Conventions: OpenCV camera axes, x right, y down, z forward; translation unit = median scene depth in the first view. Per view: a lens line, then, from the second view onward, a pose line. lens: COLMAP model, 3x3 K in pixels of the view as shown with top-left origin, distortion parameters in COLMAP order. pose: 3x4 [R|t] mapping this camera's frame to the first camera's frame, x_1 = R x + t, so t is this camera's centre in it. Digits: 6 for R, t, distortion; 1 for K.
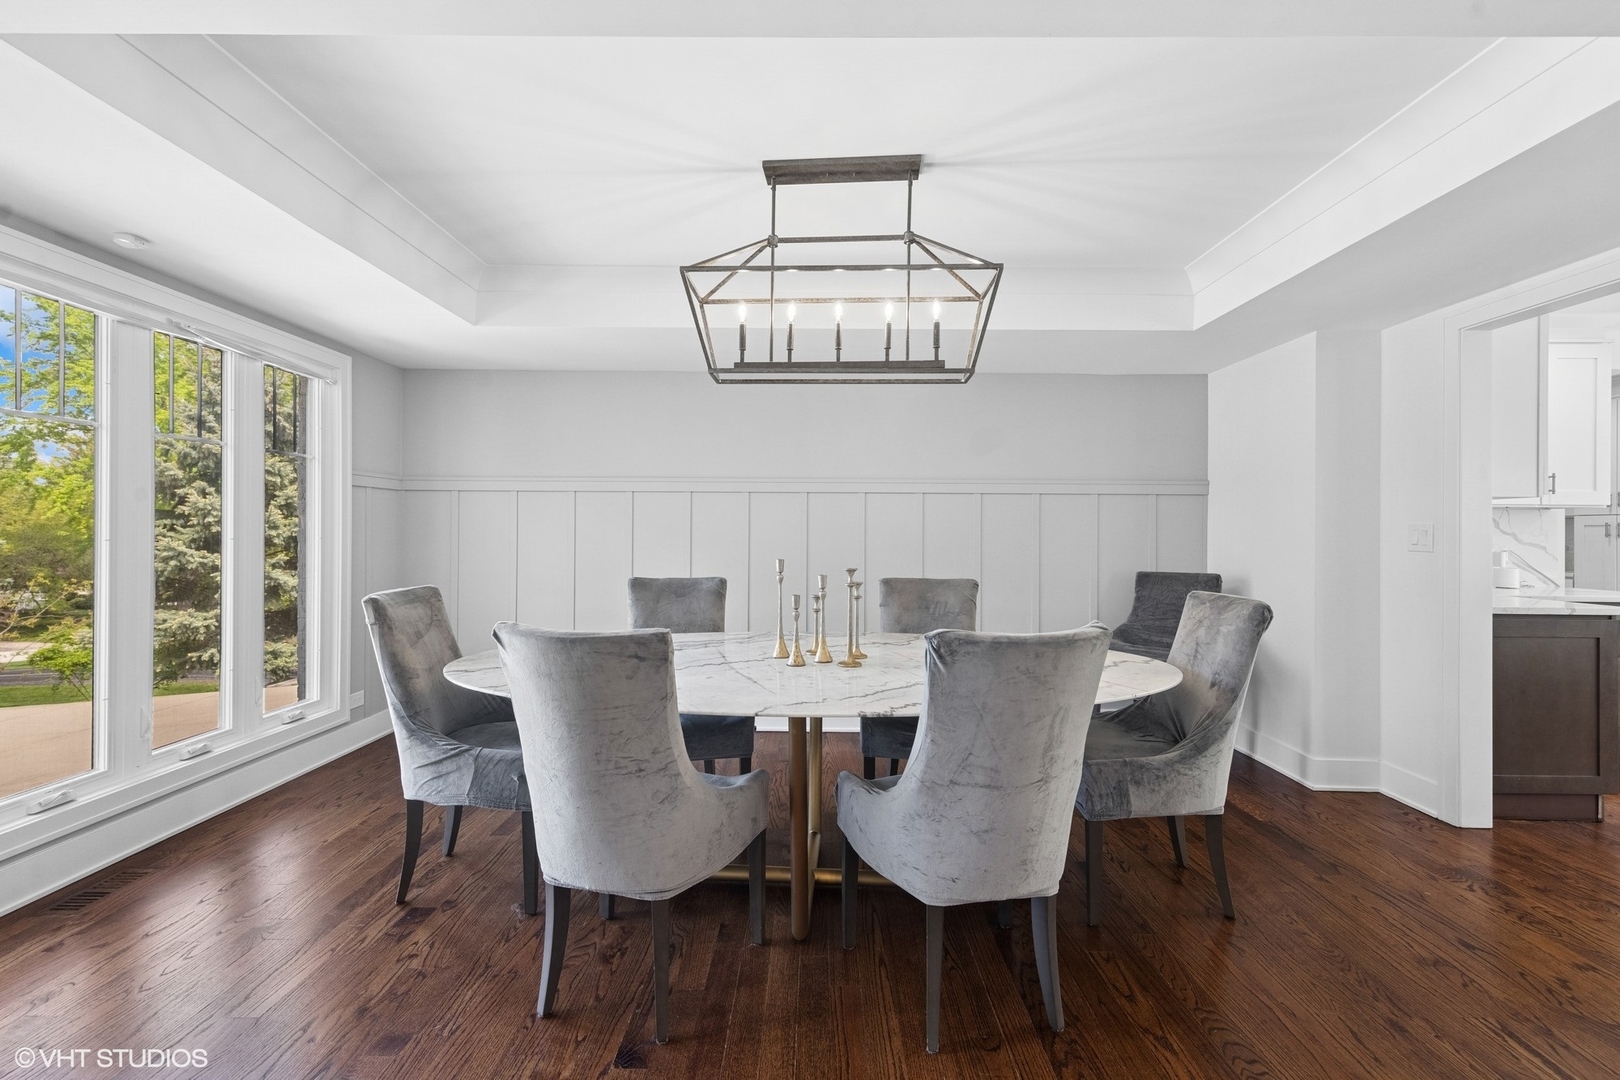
lens RADIAL K [[695.4, 0, 814.8], [0, 695.4, 529.7], [0, 0, 1]] dist [0.002947, 0.000436]
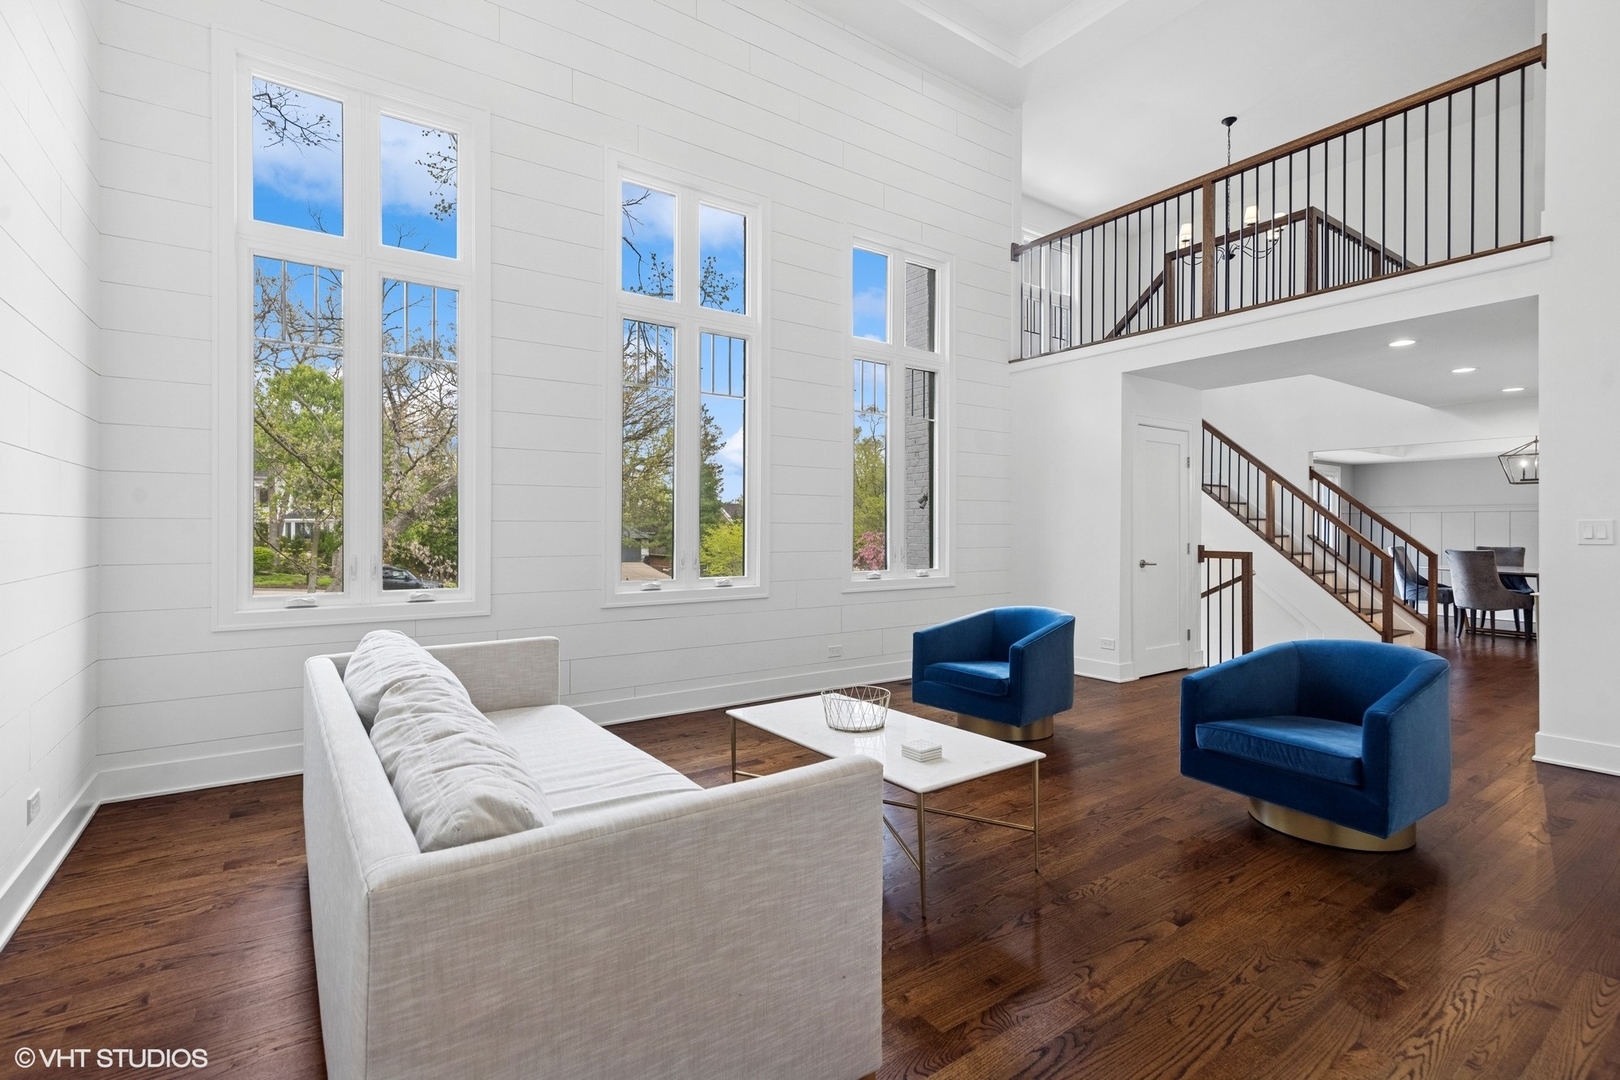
lens RADIAL K [[723.0, 0, 808.9], [0, 723.0, 526.2], [0, 0, 1]] dist [0.004107, -0.000053]
pose [[0.564919, -0.005302, -0.825130, 0.529586], [0.008101, 0.999967, -0.000878, -0.025737], [0.825107, -0.006188, 0.564943, -2.420102]]
